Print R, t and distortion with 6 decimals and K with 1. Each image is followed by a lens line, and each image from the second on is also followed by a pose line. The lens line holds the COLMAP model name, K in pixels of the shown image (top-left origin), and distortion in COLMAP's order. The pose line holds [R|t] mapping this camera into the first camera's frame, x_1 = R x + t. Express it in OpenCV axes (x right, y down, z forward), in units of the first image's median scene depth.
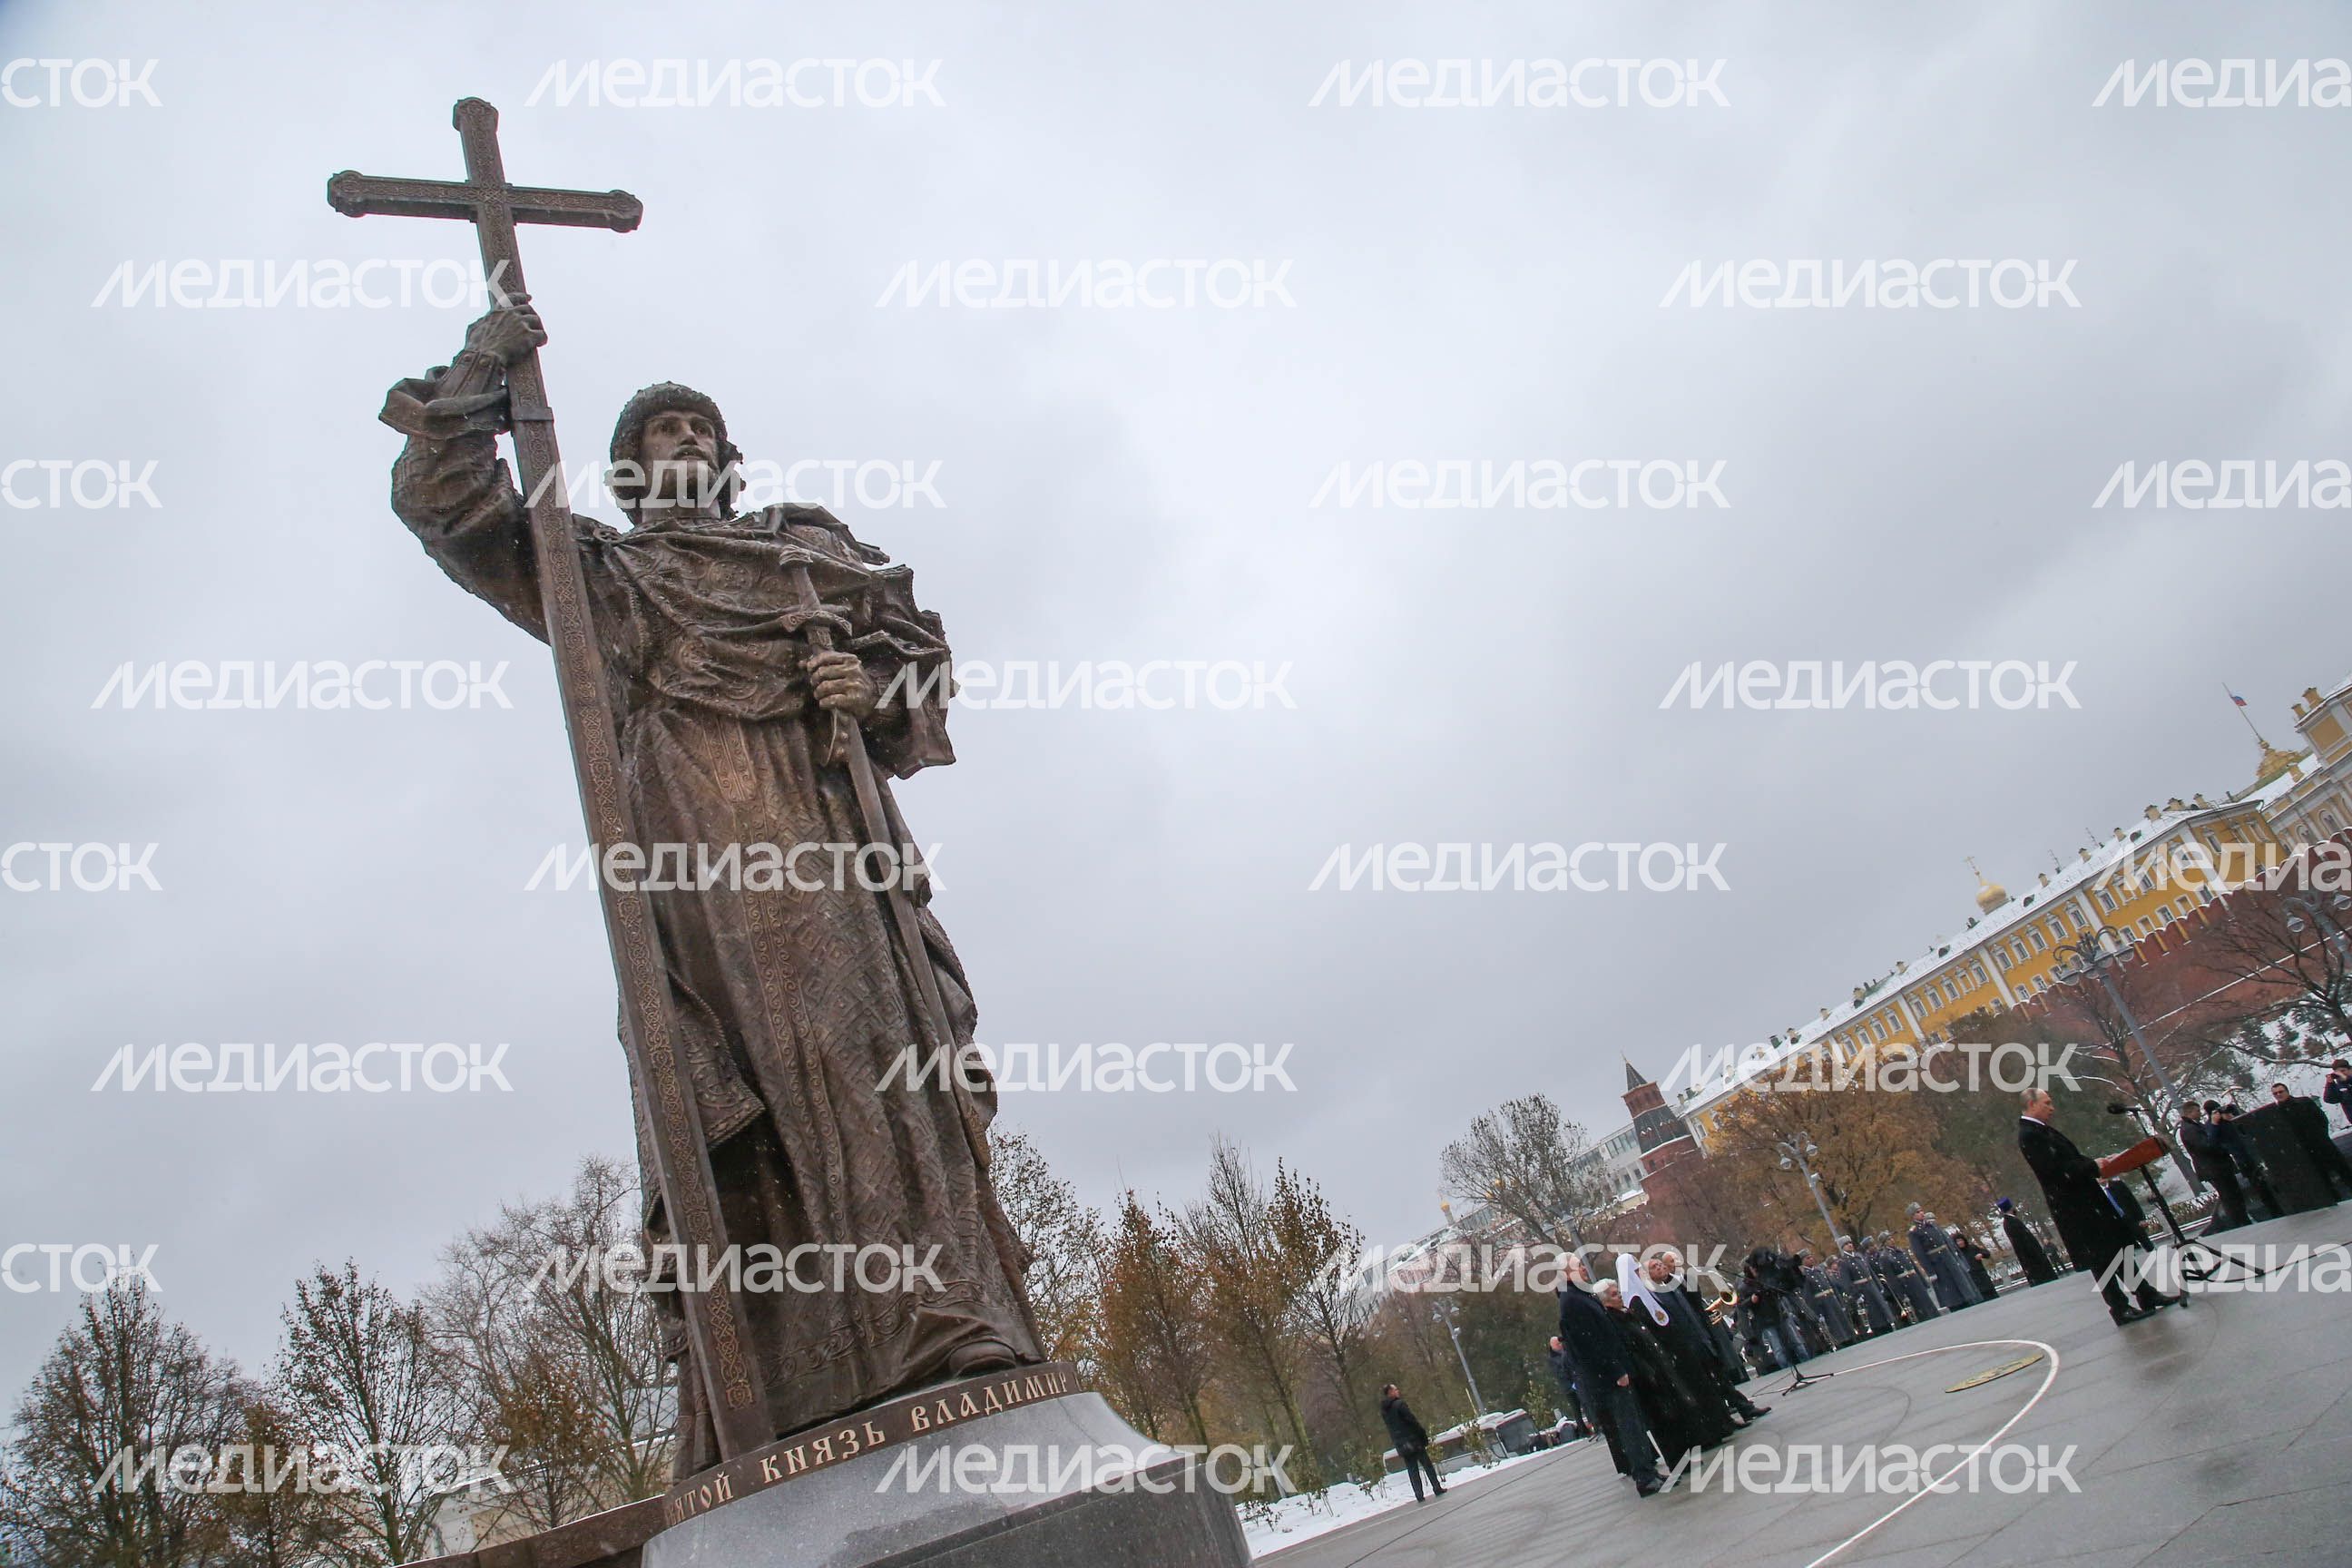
lens RADIAL K [[1584.7, 0, 1191.0], [0, 1584.7, 785.4], [0, 0, 1]] dist [-0.106650, 0.051376]
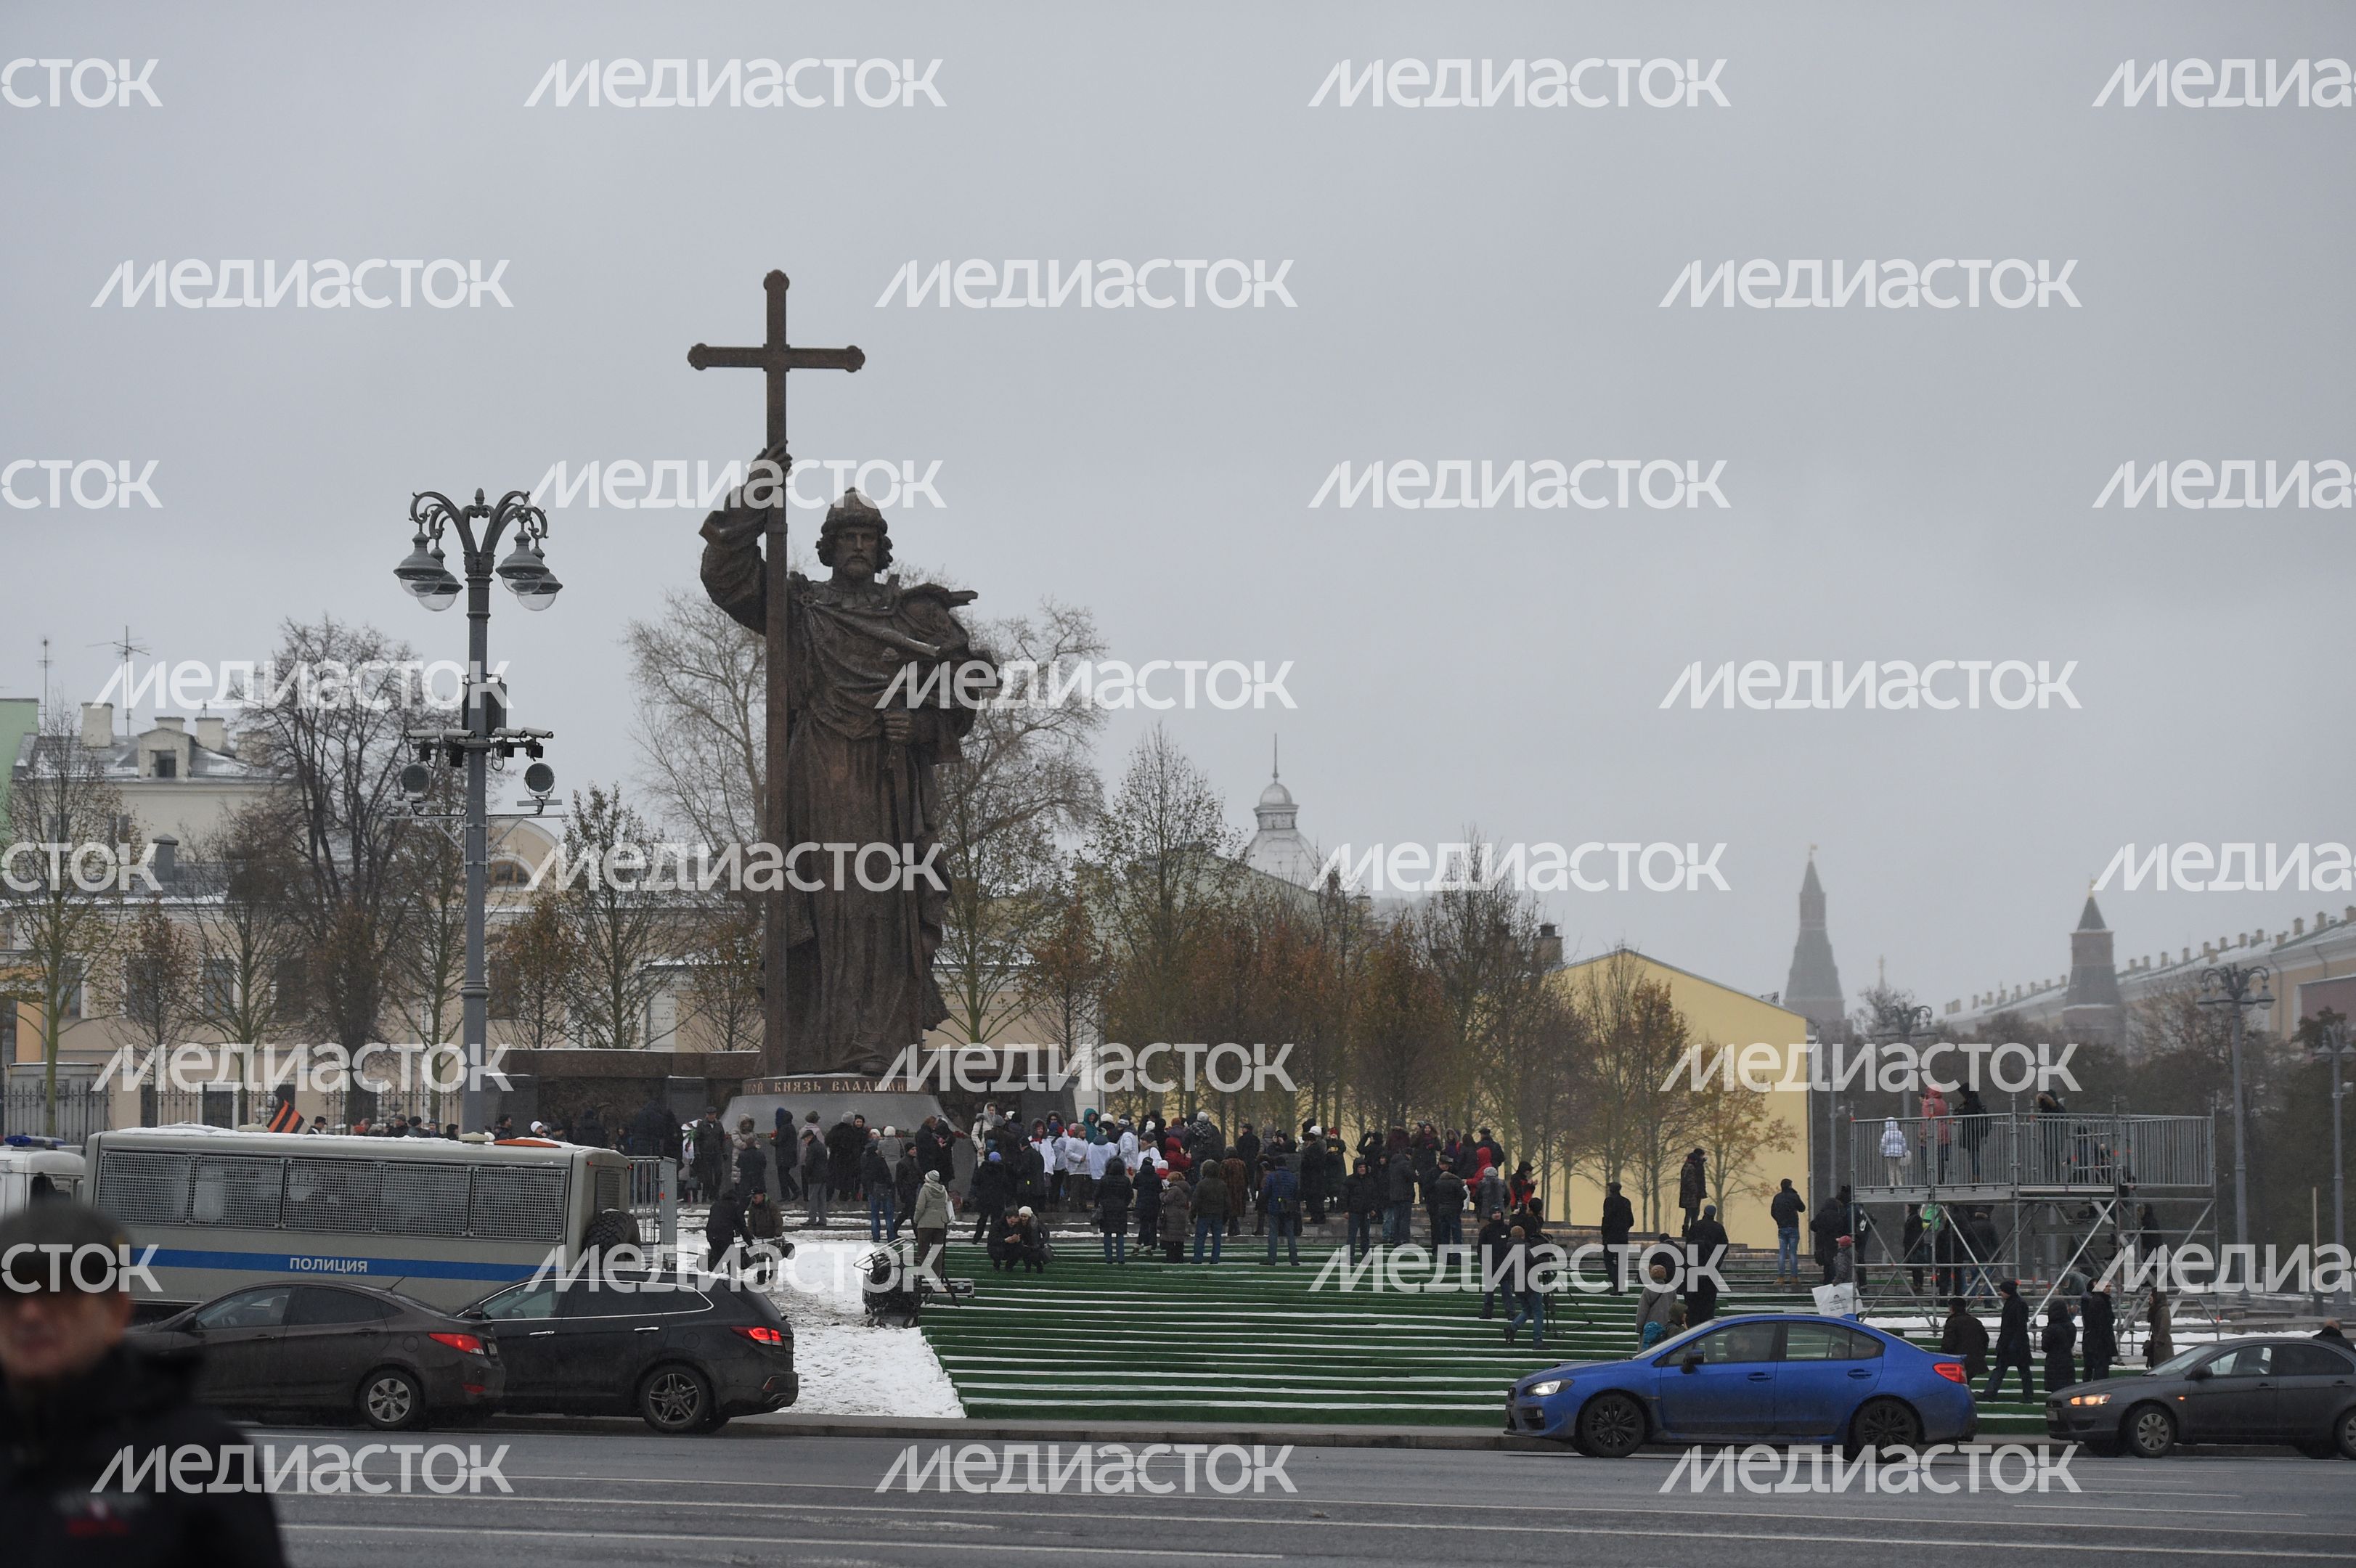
lens RADIAL K [[5458.1, 0, 1181.9], [0, 5458.1, 770.4], [0, 0, 1]] dist [0.099116, 0.000000]
pose [[0.903950, 0.294551, -0.310022, 1.913717], [-0.155451, 0.901702, 0.403446, -2.427761], [0.398383, -0.316502, 0.860882, -4.076463]]
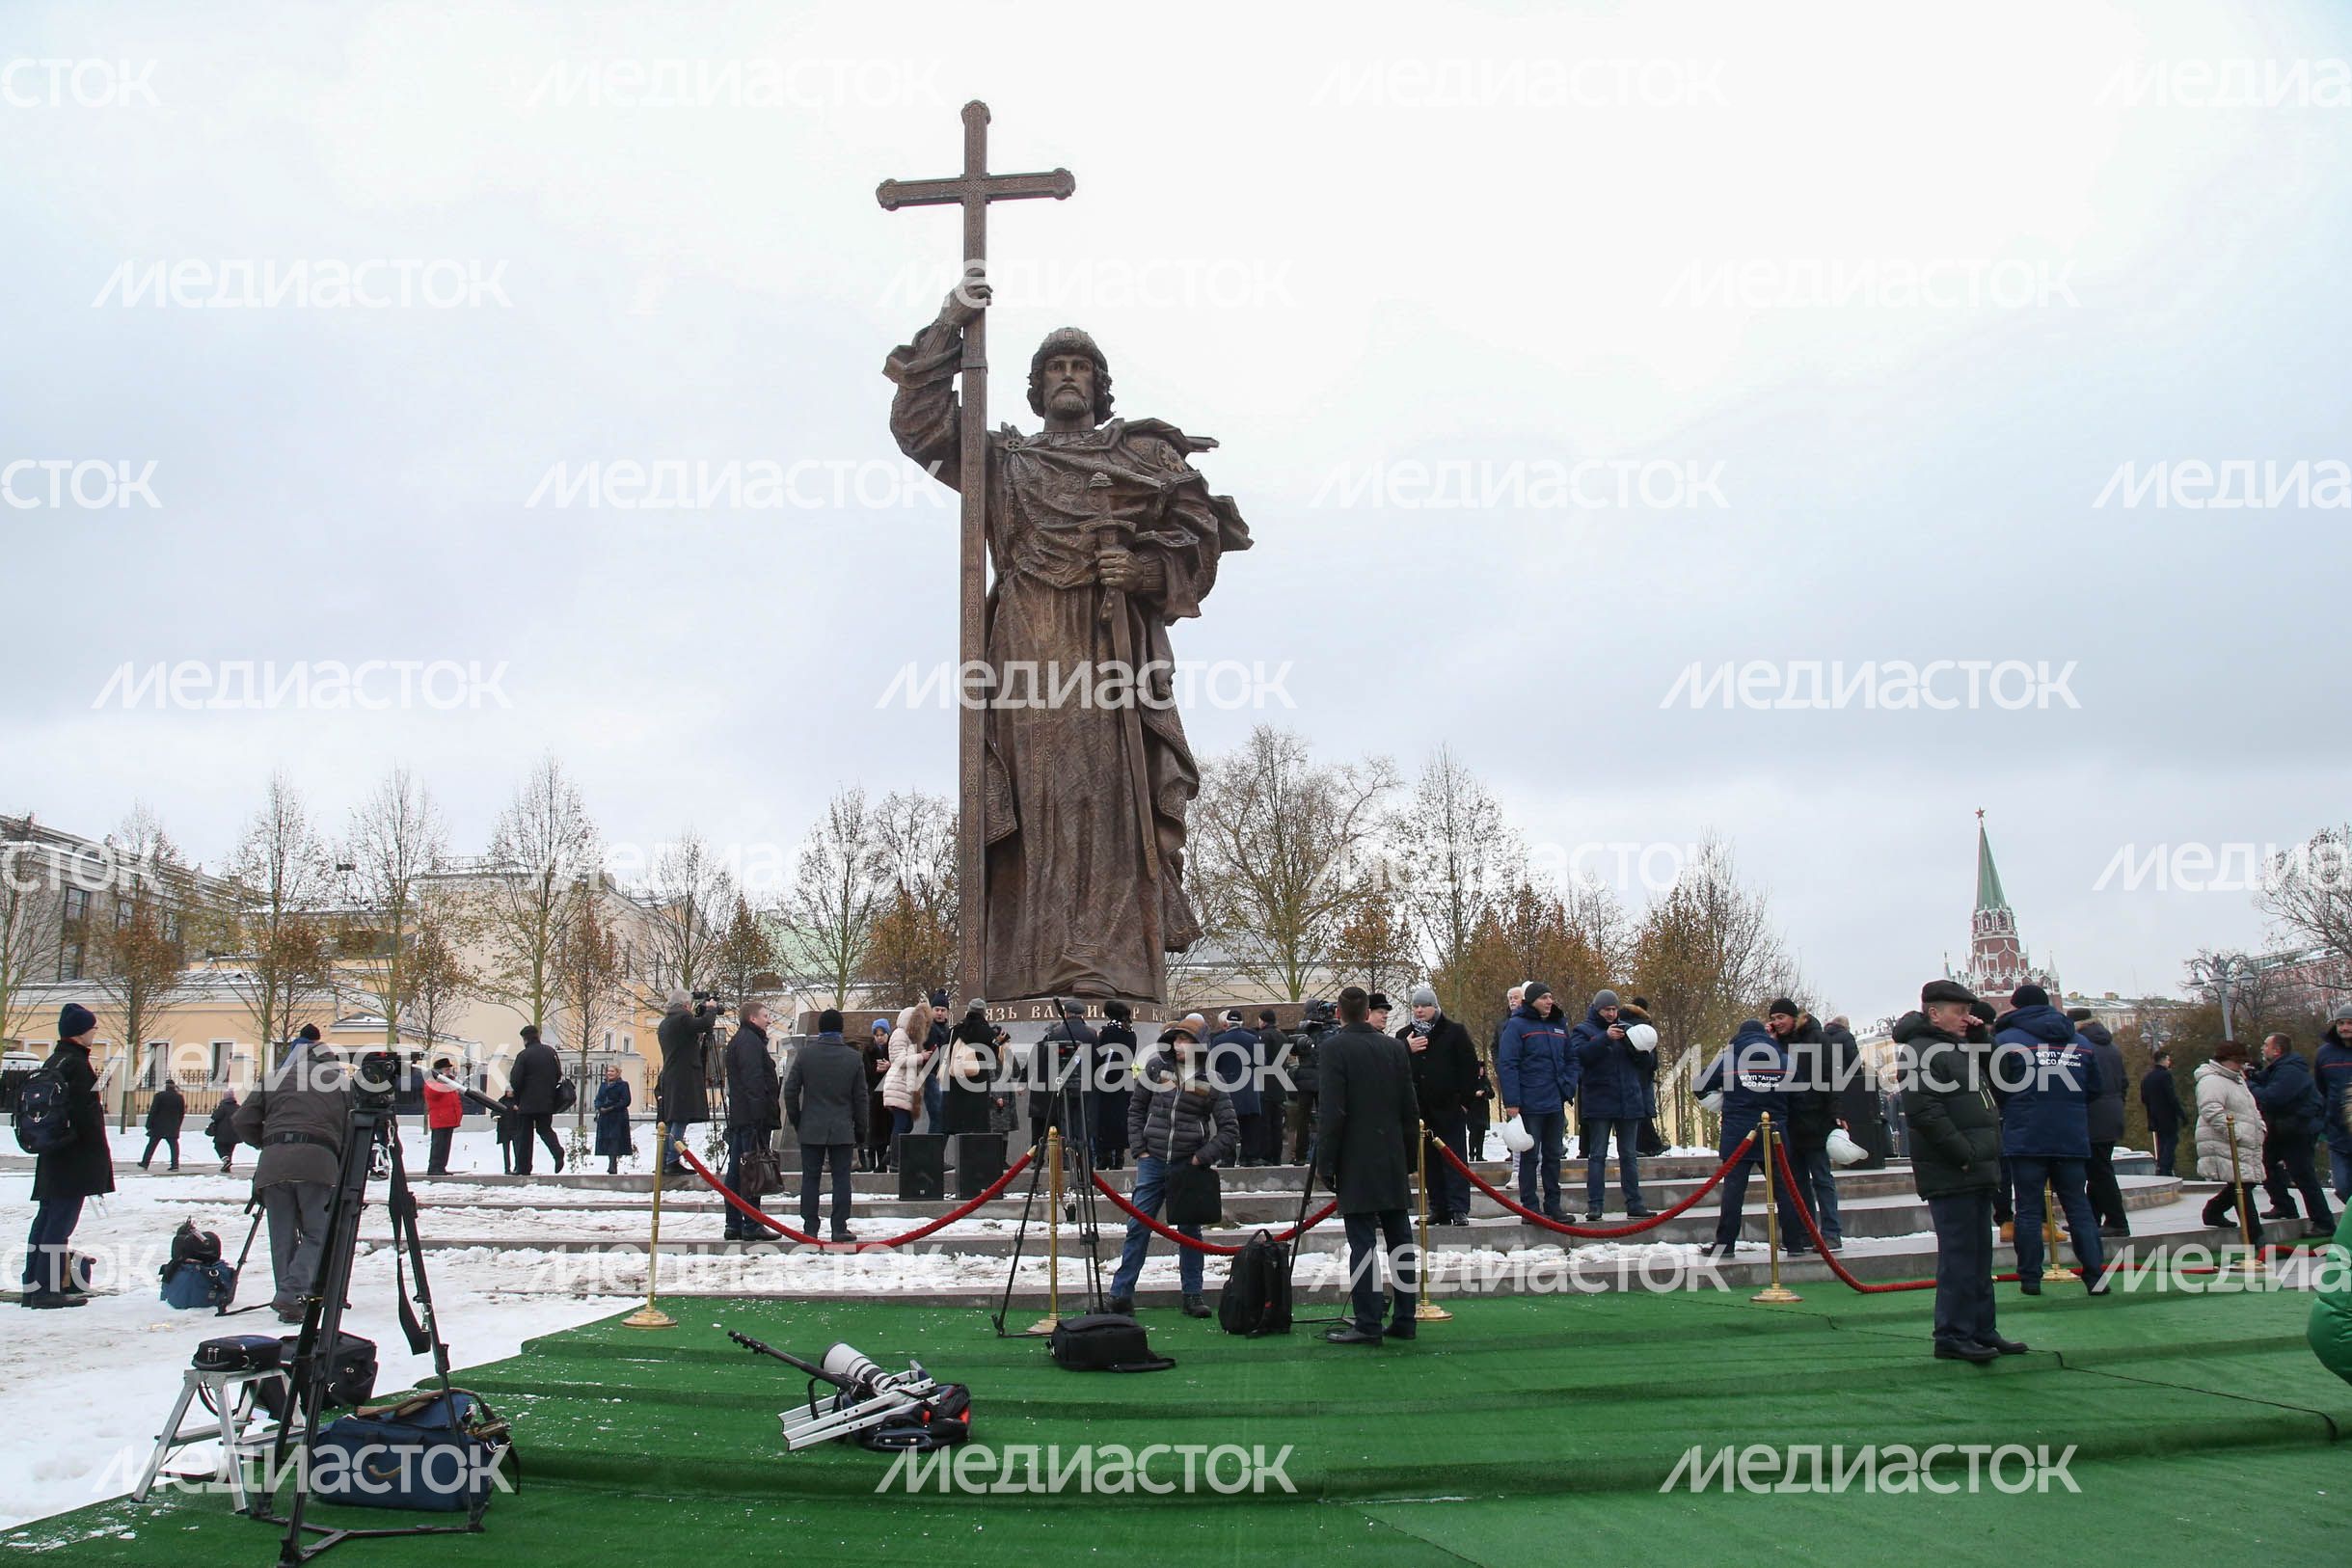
lens RADIAL K [[1705.5, 0, 1105.6], [0, 1705.5, 831.4], [0, 0, 1]] dist [-0.113939, -0.000205]
pose [[0.831965, 0.217748, -0.510313, 0.604472], [-0.046706, 0.943990, 0.326651, -0.323334], [0.552858, -0.247927, 0.795537, -0.372116]]
